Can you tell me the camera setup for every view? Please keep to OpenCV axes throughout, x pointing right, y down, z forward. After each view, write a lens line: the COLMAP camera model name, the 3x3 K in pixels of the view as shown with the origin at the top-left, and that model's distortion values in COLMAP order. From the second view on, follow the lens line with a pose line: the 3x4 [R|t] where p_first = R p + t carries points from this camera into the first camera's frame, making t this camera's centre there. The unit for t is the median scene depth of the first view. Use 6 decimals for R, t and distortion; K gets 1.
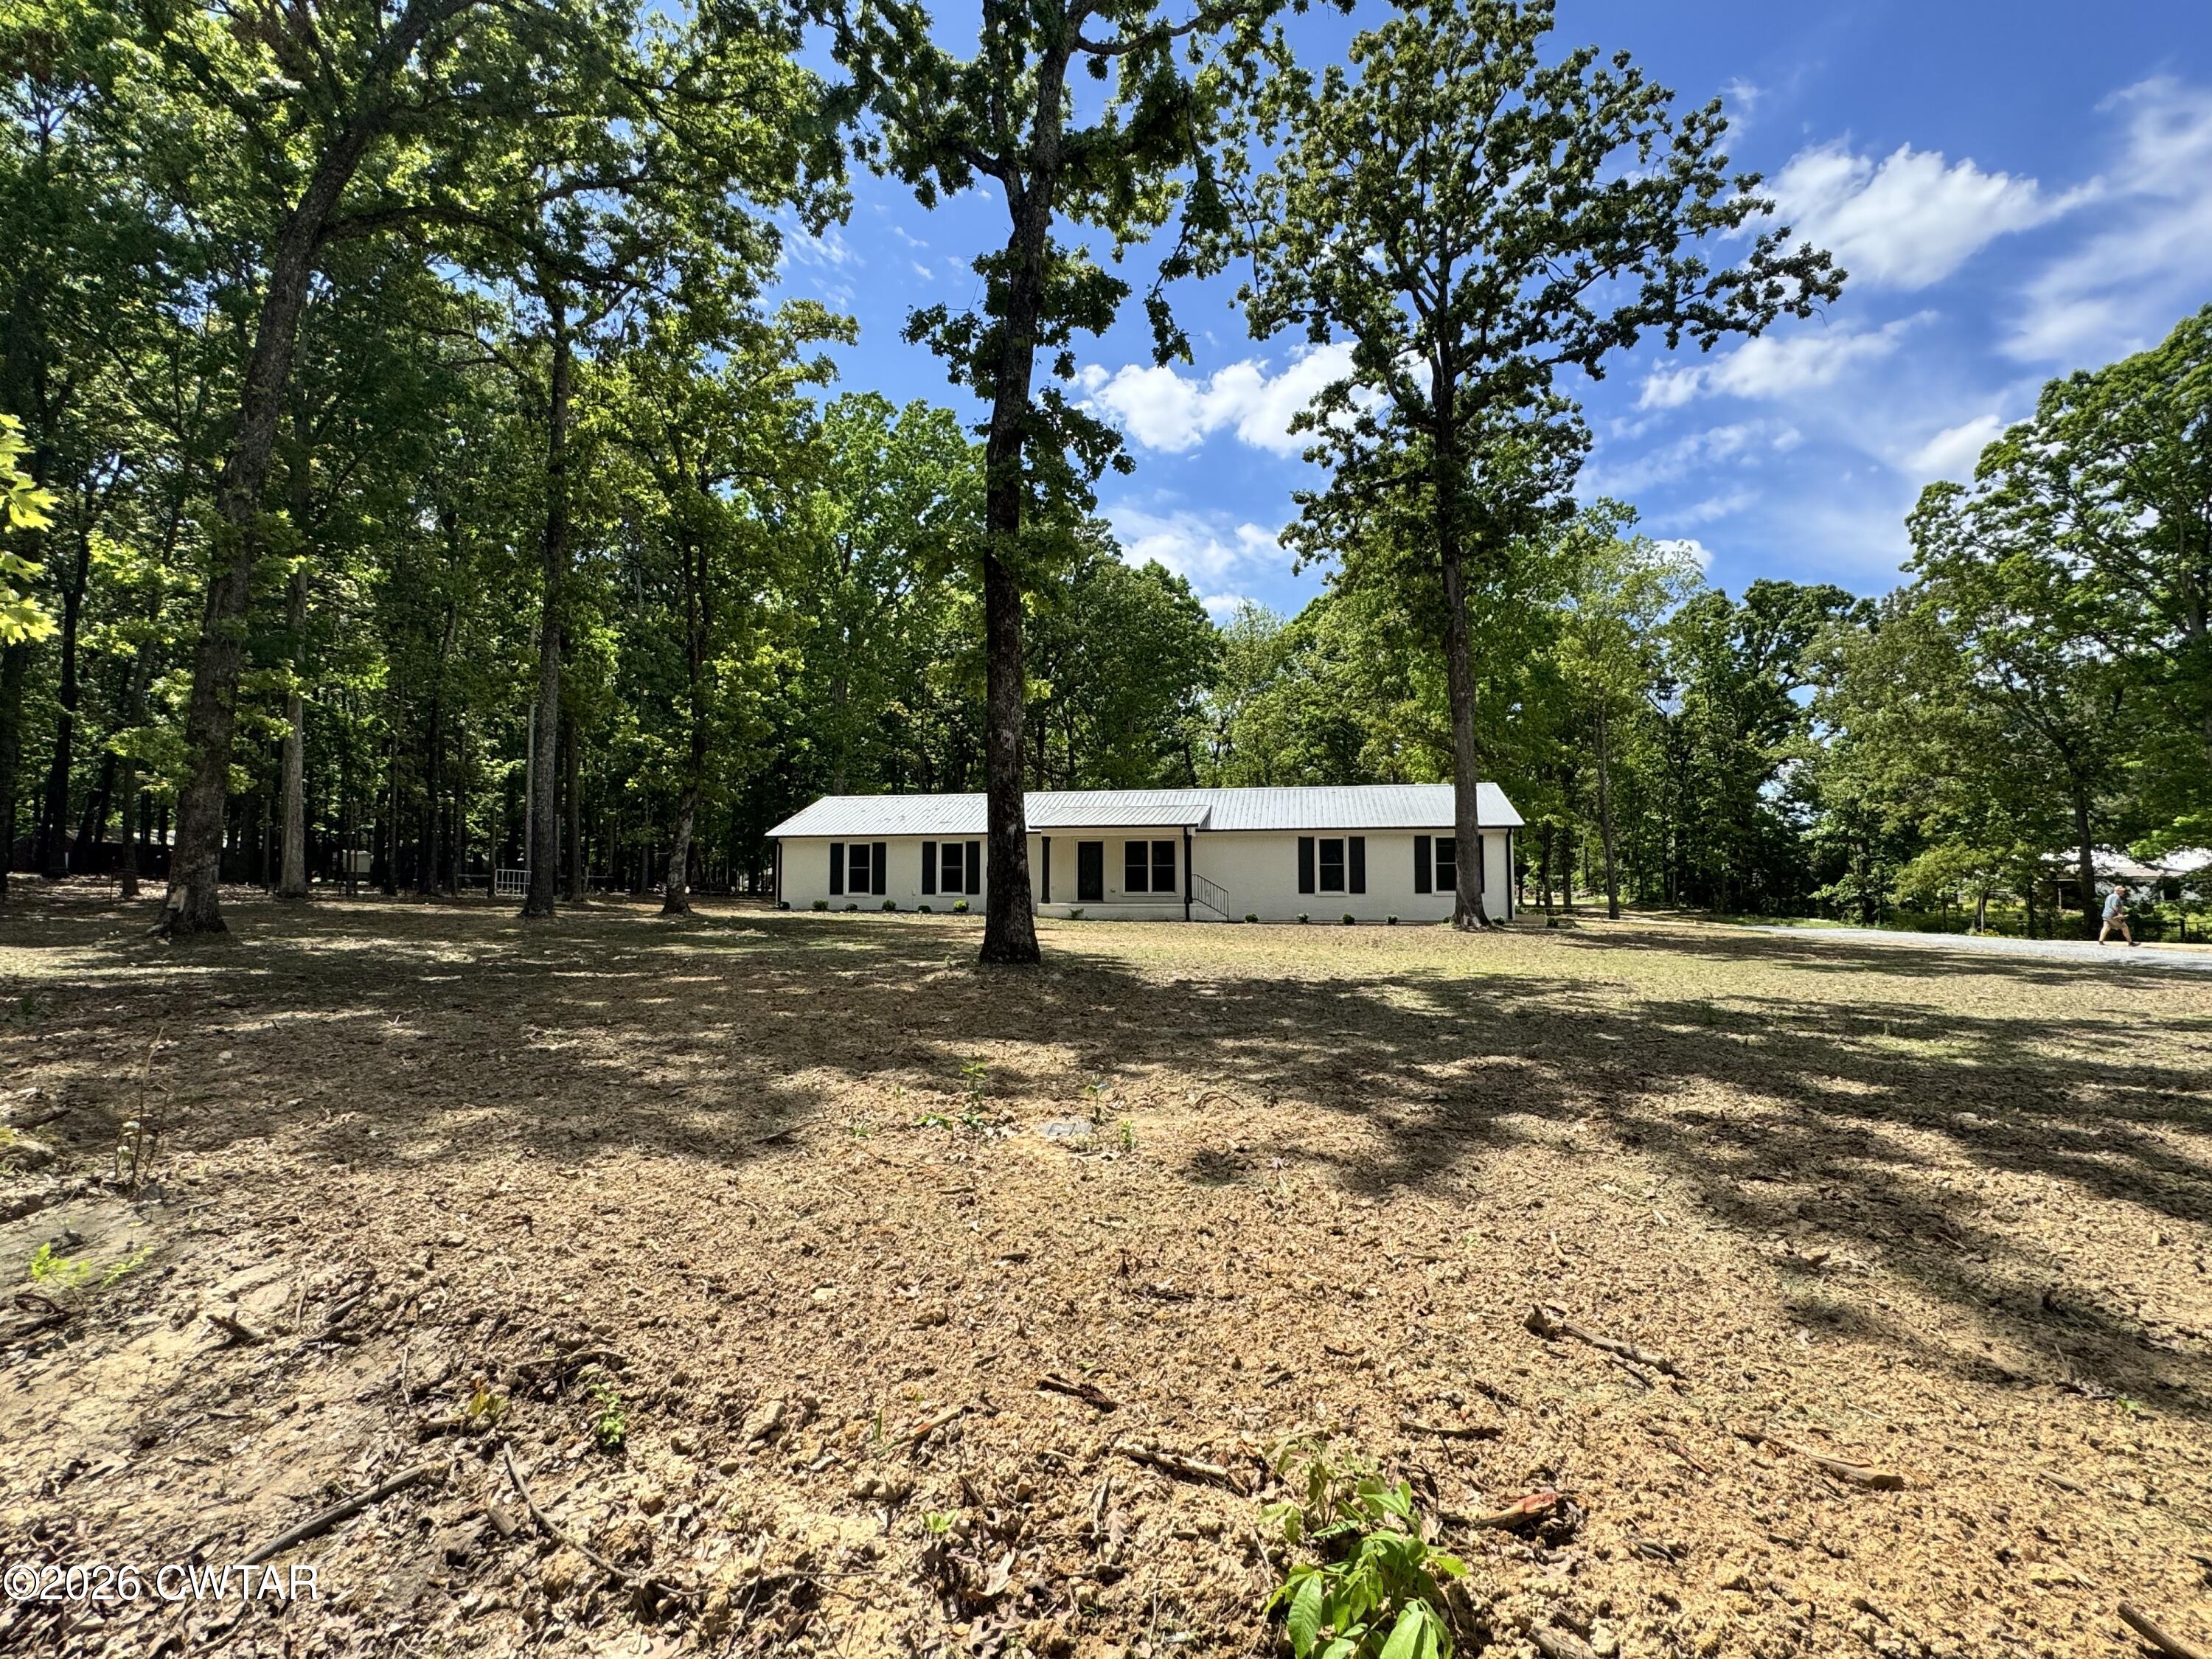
lens RADIAL K [[1027.8, 0, 1107.6], [0, 1027.8, 821.9], [0, 0, 1]] dist [0.001278, 0.000061]
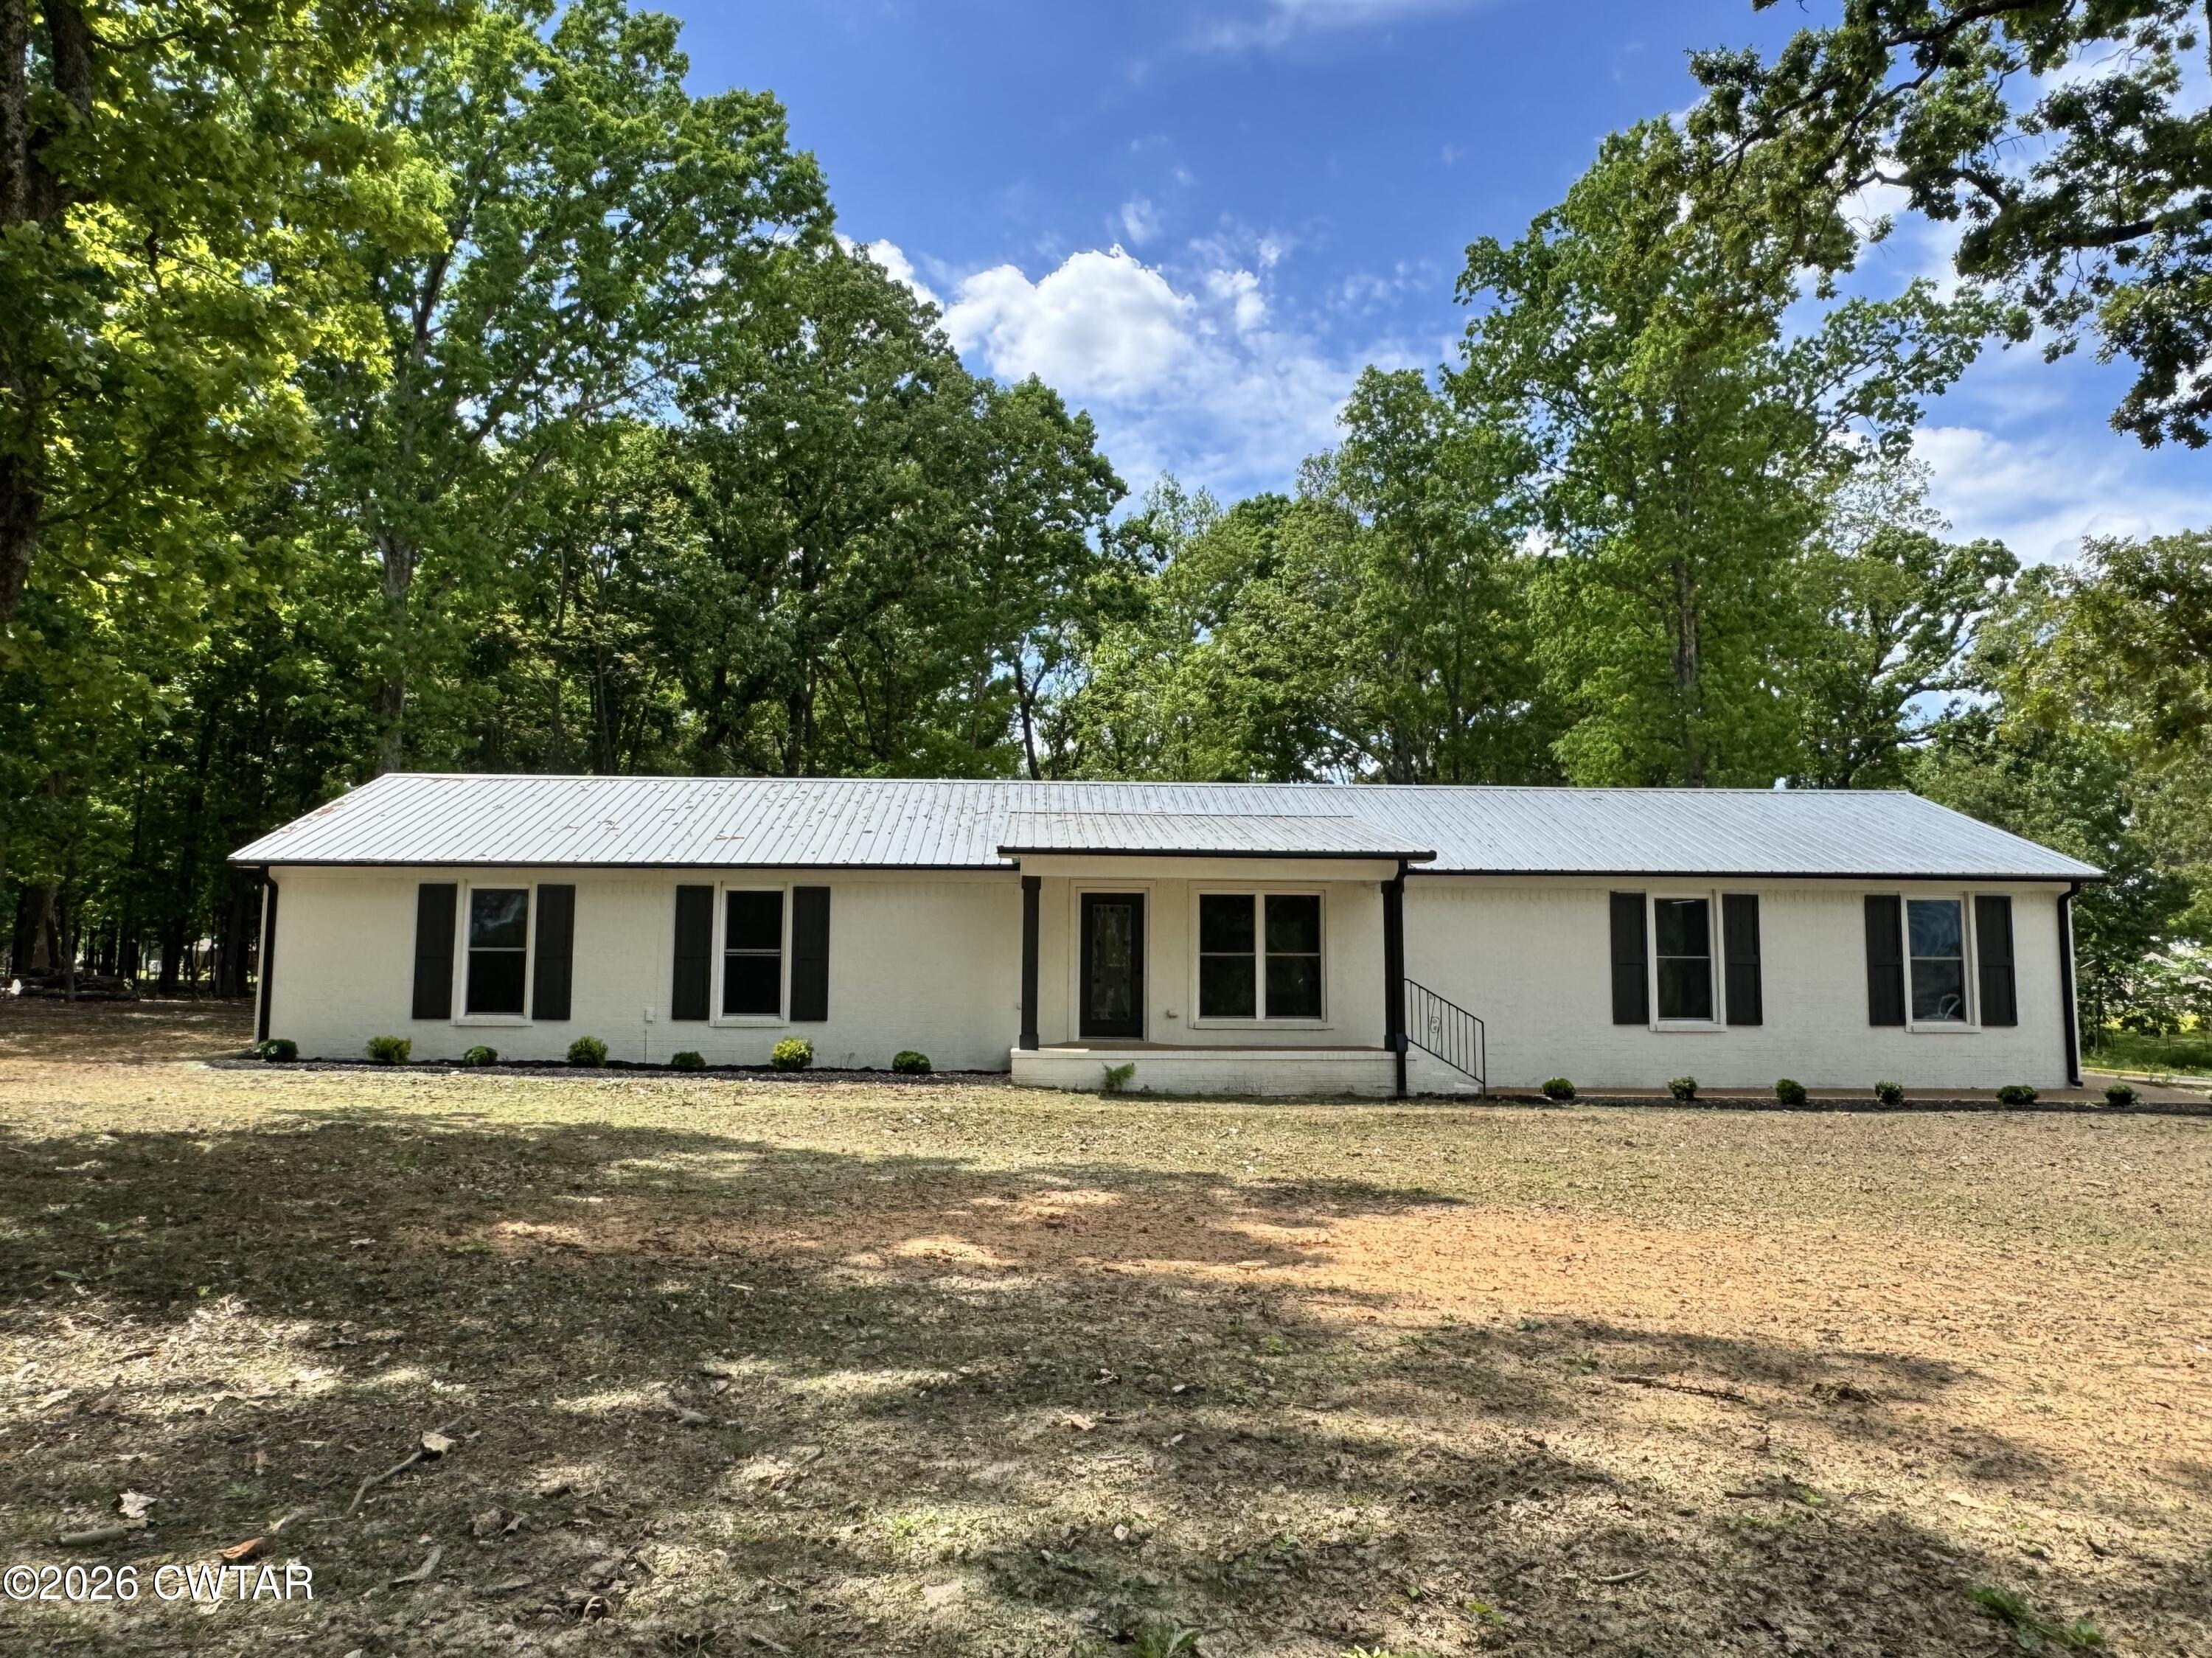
lens RADIAL K [[1498.2, 0, 1104.7], [0, 1498.2, 837.6], [0, 0, 1]] dist [-0.021298, -0.001430]
pose [[0.973341, 0.030806, 0.227286, -0.155422], [-0.024027, 0.999182, -0.032534, 0.016624], [-0.228102, 0.026205, 0.973284, 0.427129]]
